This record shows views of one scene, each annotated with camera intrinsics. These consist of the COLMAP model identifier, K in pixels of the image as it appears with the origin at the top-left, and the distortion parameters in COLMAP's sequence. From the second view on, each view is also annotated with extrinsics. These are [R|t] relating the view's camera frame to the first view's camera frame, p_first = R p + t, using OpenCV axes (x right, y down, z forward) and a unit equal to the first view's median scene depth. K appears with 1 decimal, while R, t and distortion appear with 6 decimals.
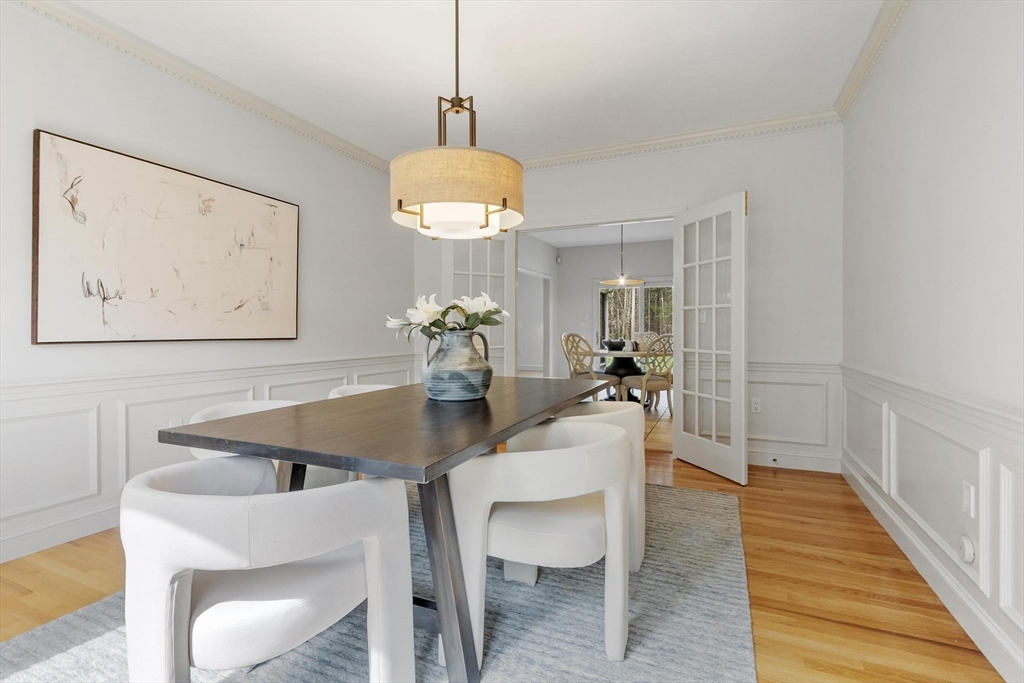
lens RADIAL K [[474.8, 0, 510.6], [0, 474.8, 331.0], [0, 0, 1]] dist [0.000670, 0.000005]
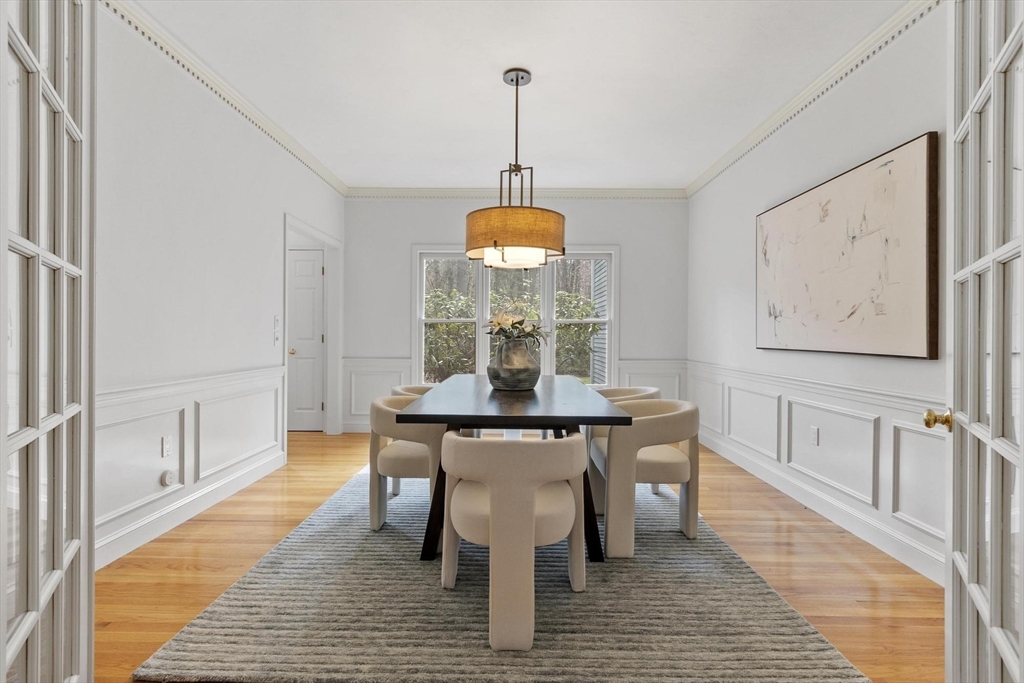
lens RADIAL K [[474.8, 0, 510.6], [0, 474.8, 331.0], [0, 0, 1]] dist [0.000670, 0.000005]
pose [[-0.915908, -0.008911, -0.401289, 0.318373], [-0.007467, 0.999959, -0.005163, -0.013603], [0.401318, -0.001733, -0.915937, 1.629184]]
